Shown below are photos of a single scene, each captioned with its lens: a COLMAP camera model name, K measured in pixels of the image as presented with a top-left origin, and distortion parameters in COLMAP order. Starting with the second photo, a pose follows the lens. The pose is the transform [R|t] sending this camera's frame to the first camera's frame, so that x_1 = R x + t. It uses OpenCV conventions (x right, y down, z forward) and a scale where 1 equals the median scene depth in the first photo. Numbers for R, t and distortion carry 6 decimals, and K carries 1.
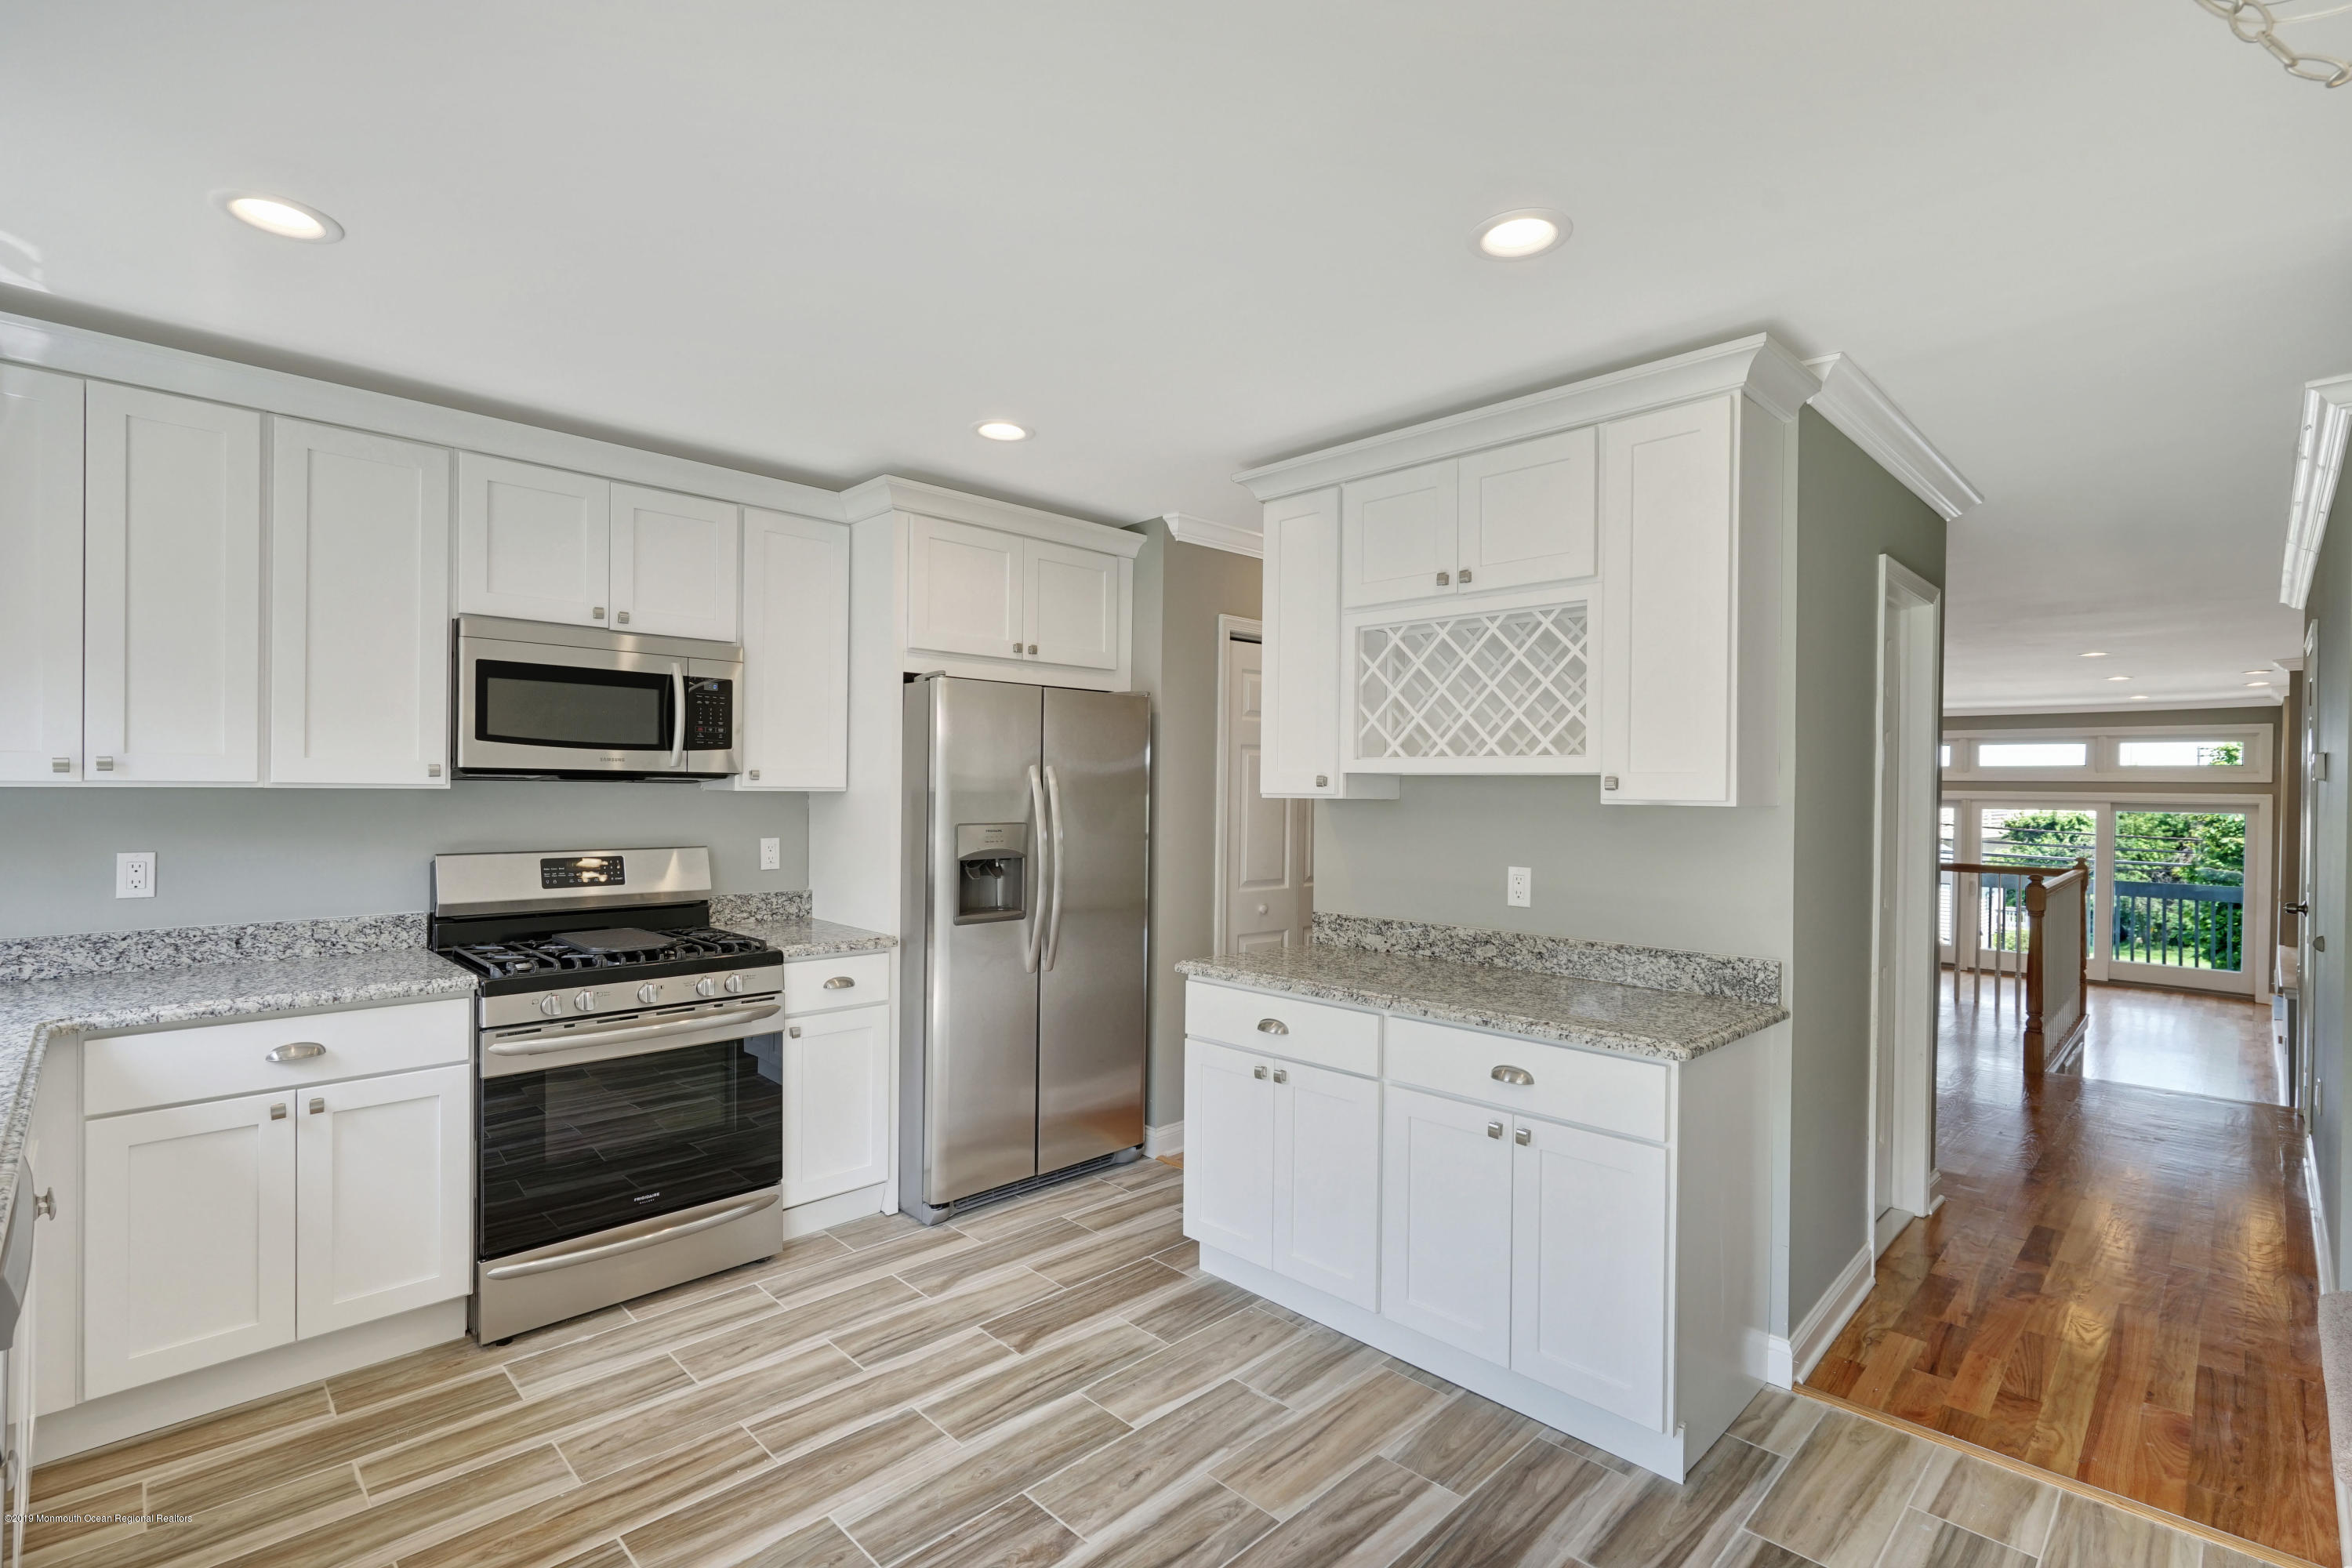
lens RADIAL K [[1063.3, 0, 1188.3], [0, 1063.3, 795.5], [0, 0, 1]] dist [-0.005950, 0.003992]
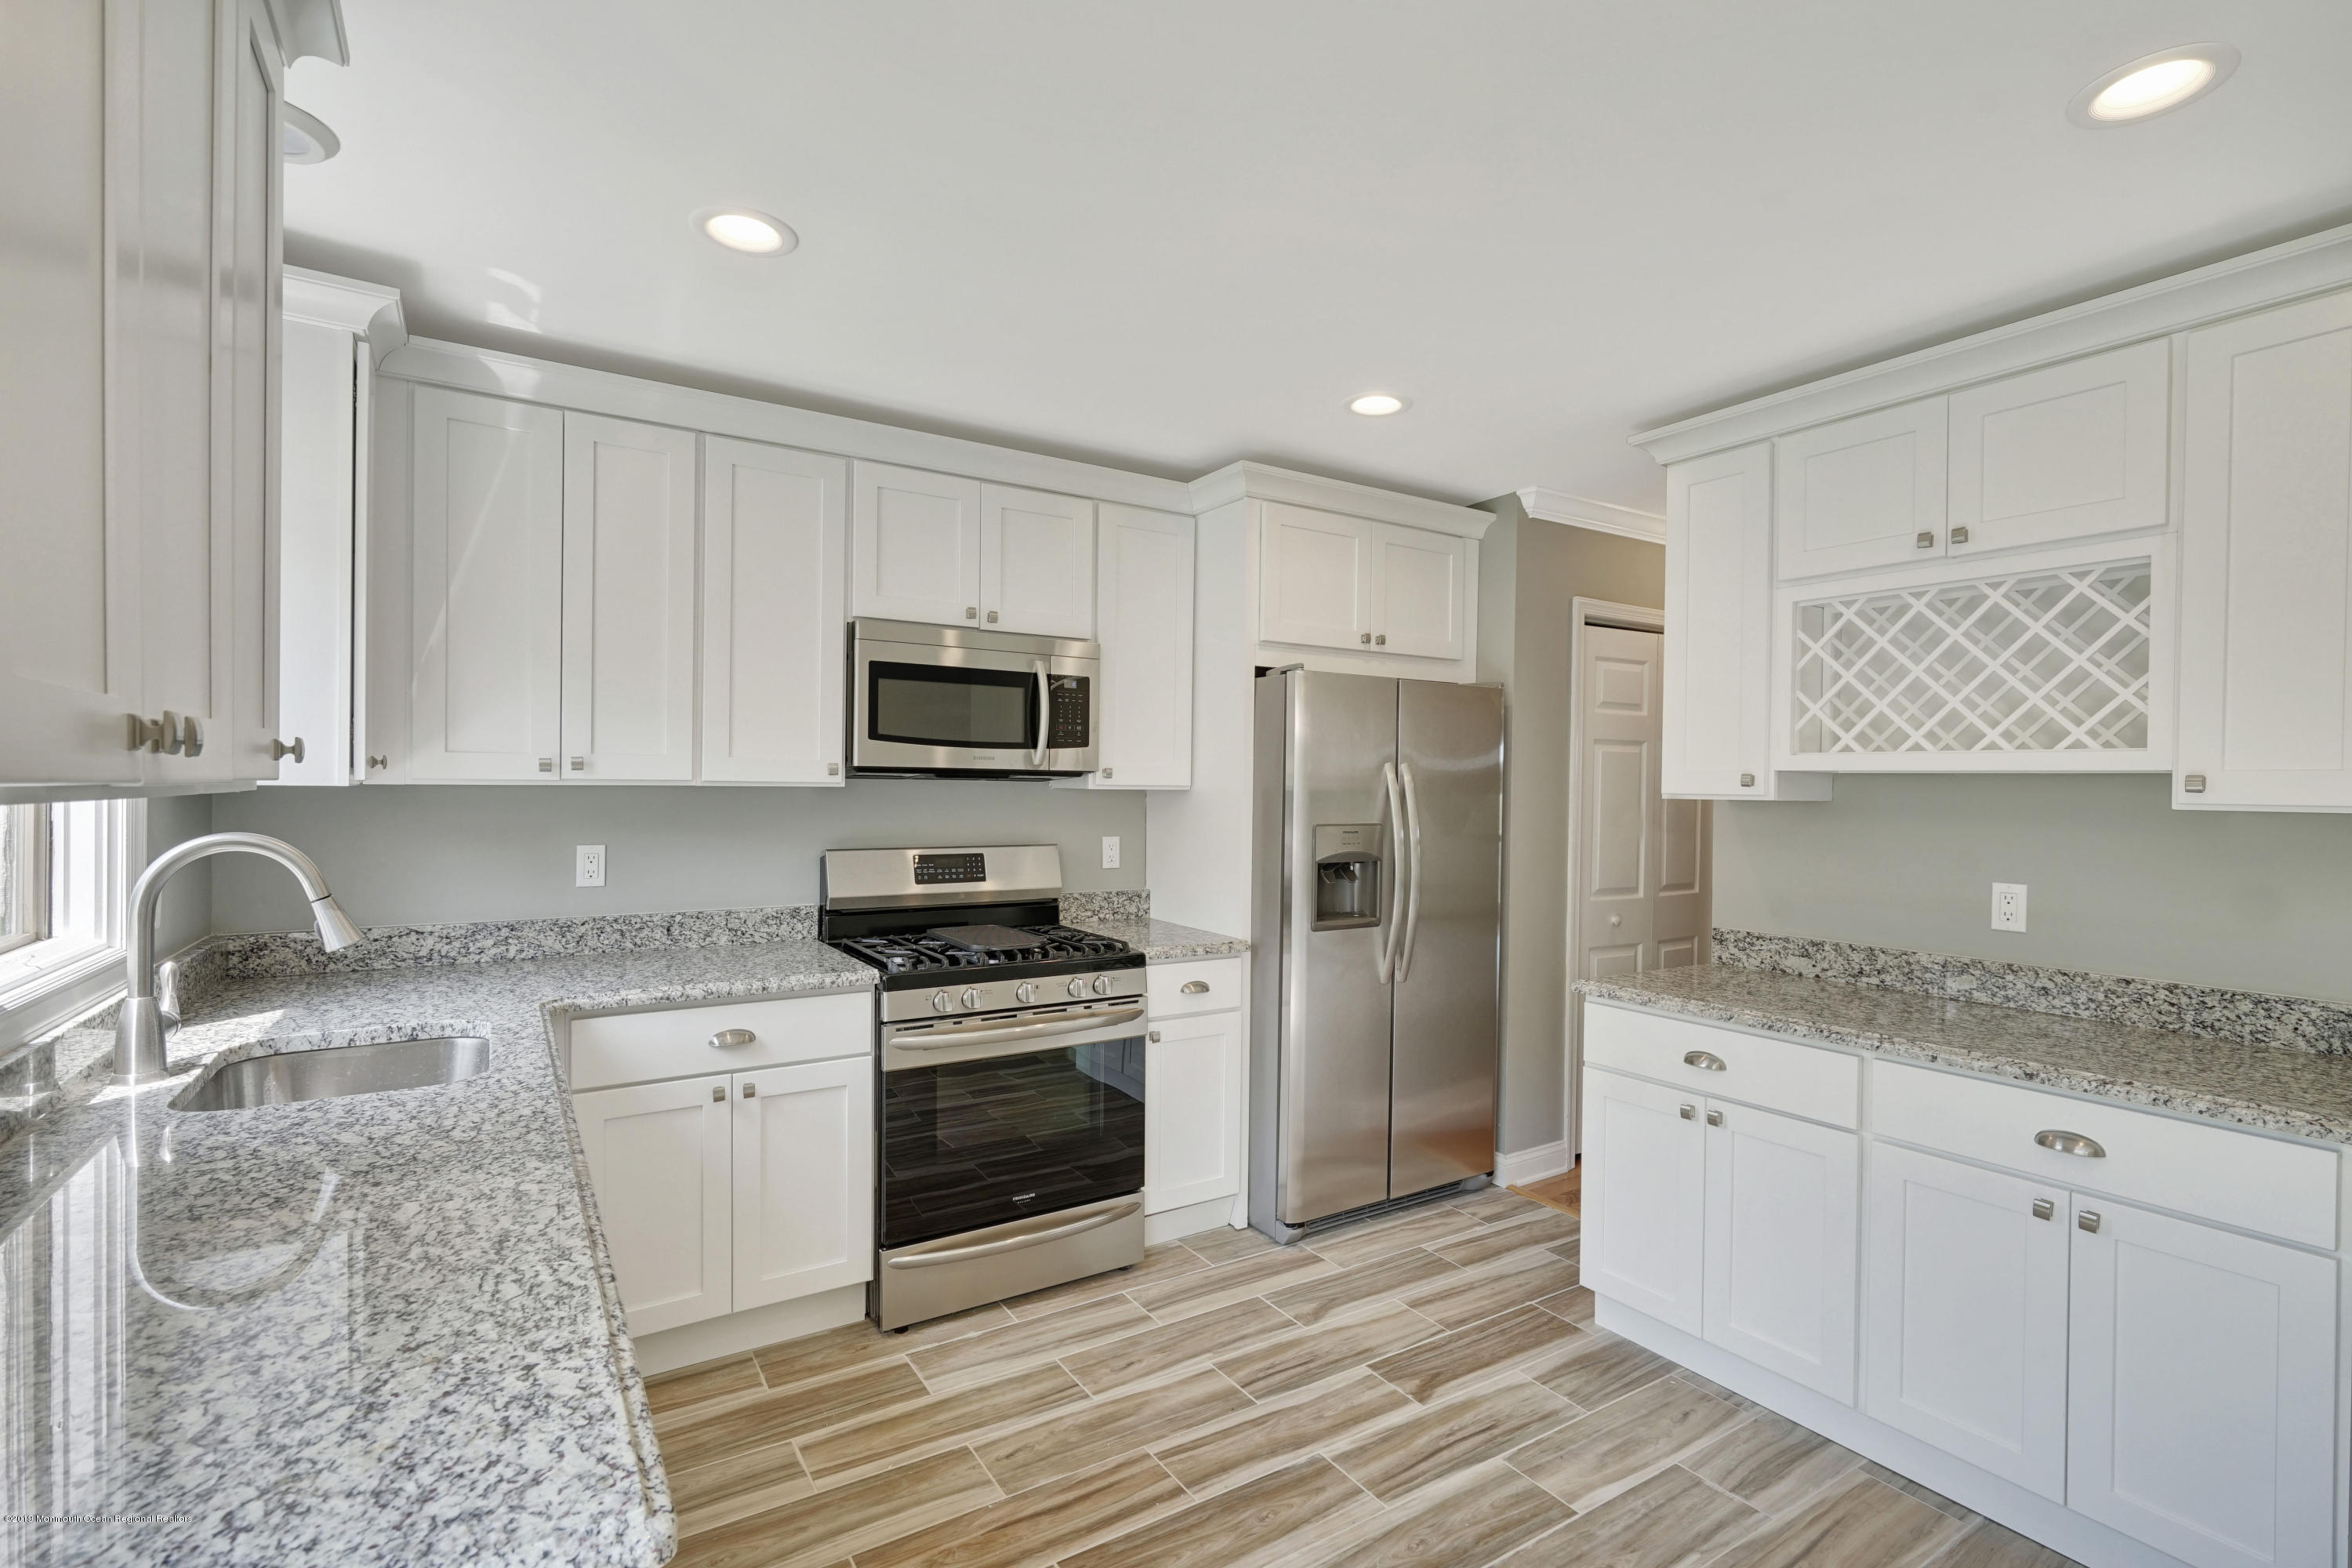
lens RADIAL K [[1065.5, 0, 1192.9], [0, 1065.5, 795.8], [0, 0, 1]] dist [-0.005183, 0.000967]
pose [[0.978092, 0.003809, -0.208137, -0.151482], [-0.003219, 0.999990, 0.003172, -0.002082], [0.208147, -0.002432, 0.978095, 0.057030]]
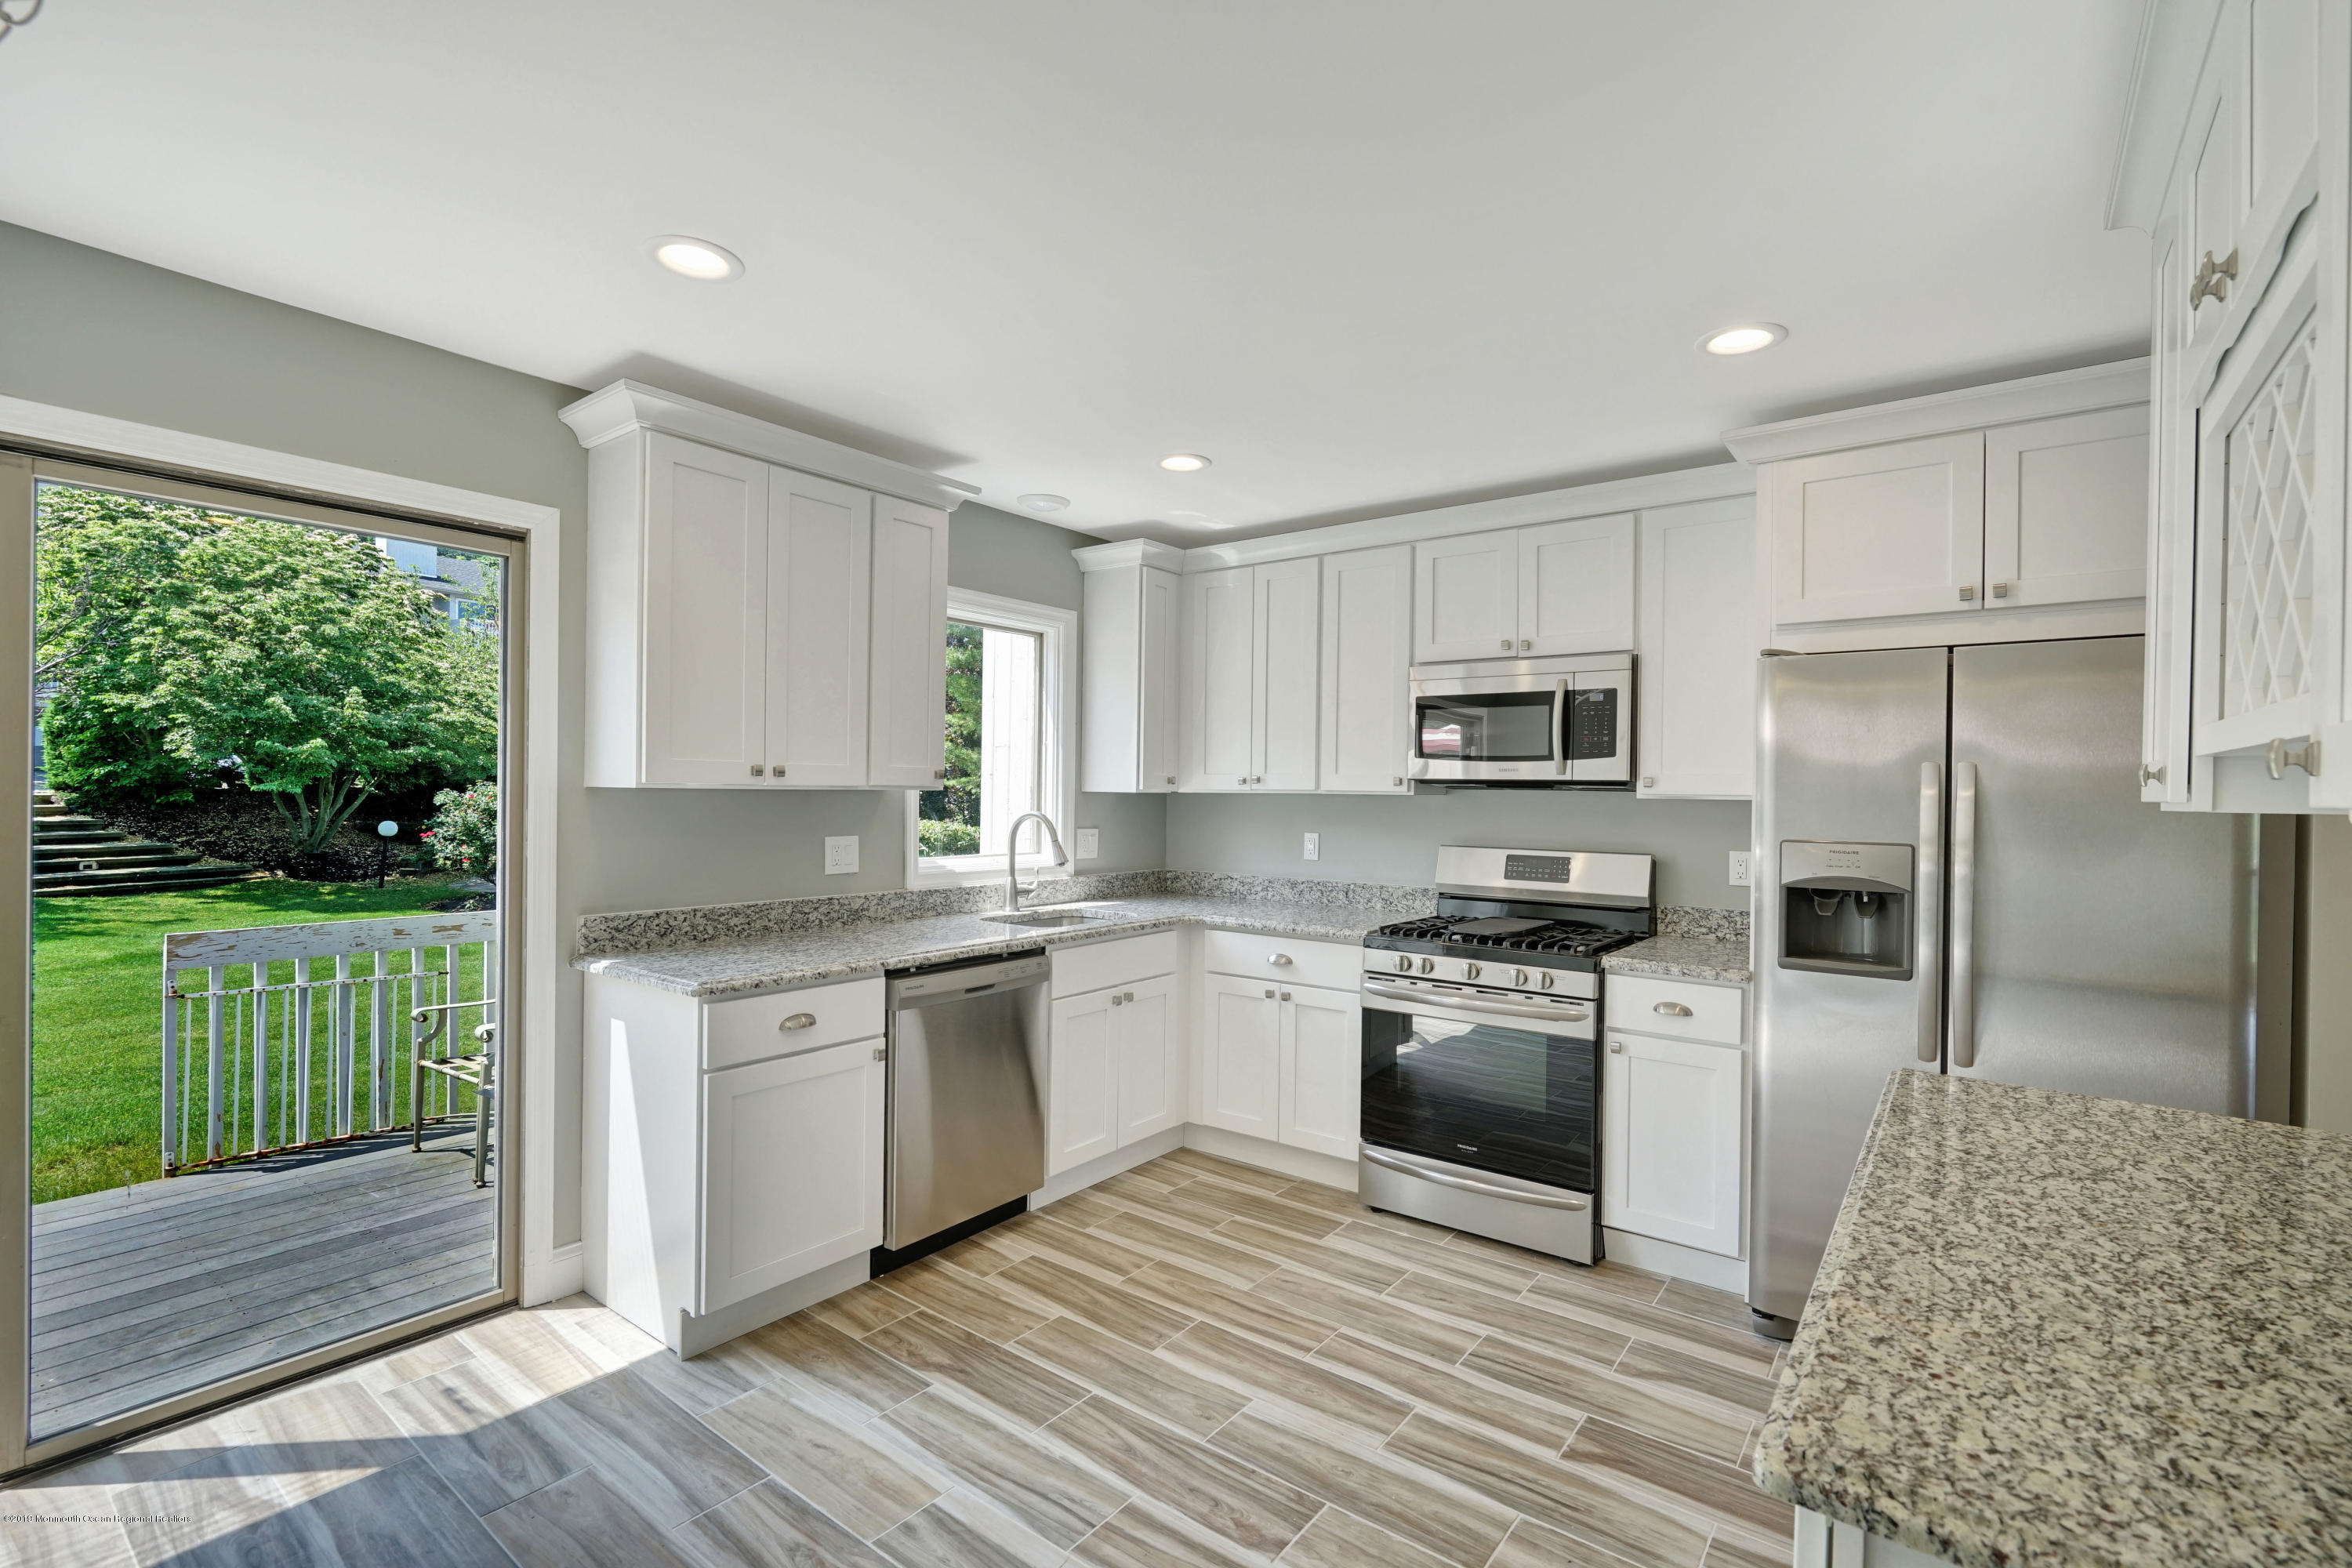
lens RADIAL K [[1051.1, 0, 1185.5], [0, 1051.1, 794.6], [0, 0, 1]] dist [-0.008402, 0.000365]
pose [[0.139789, -0.002888, -0.990177, 0.592130], [-0.015988, 0.999859, -0.005173, 0.004685], [0.990052, 0.016554, 0.139724, 0.541252]]
